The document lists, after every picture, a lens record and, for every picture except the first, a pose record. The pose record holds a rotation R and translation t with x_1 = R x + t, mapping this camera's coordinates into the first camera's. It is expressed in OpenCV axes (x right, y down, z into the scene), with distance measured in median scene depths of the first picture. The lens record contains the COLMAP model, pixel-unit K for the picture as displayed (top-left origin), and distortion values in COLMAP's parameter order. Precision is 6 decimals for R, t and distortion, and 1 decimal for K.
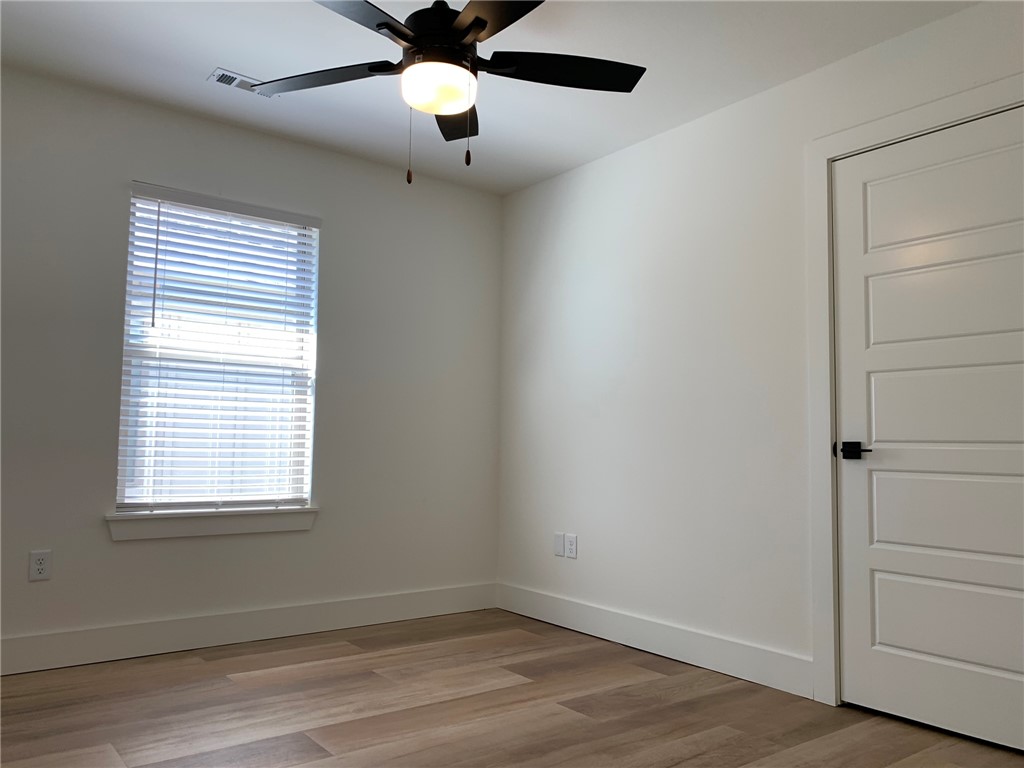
lens RADIAL K [[775.9, 0, 510.8], [0, 775.9, 379.4], [0, 0, 1]] dist [0.013287, -0.034150]
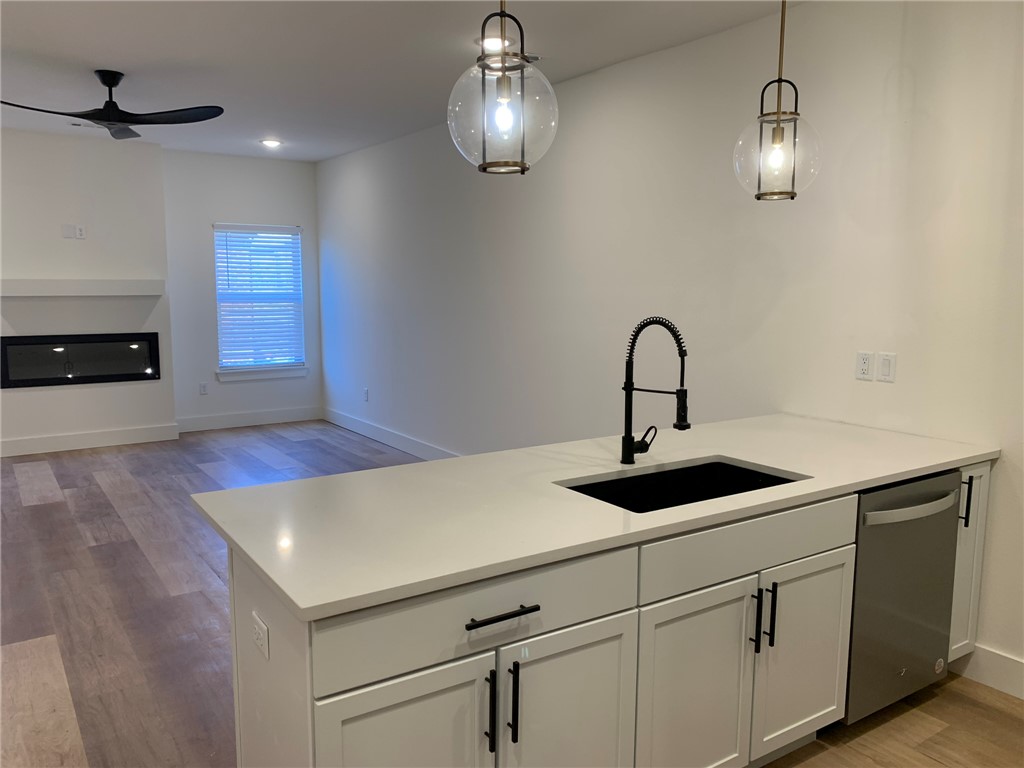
lens RADIAL K [[775.9, 0, 519.6], [0, 775.9, 389.2], [0, 0, 1]] dist [0.013287, -0.034150]
pose [[0.996693, 0.010053, -0.080636, 0.552101], [0.007554, 0.976558, 0.215122, -0.255496], [0.080908, -0.215019, 0.973253, -1.158887]]
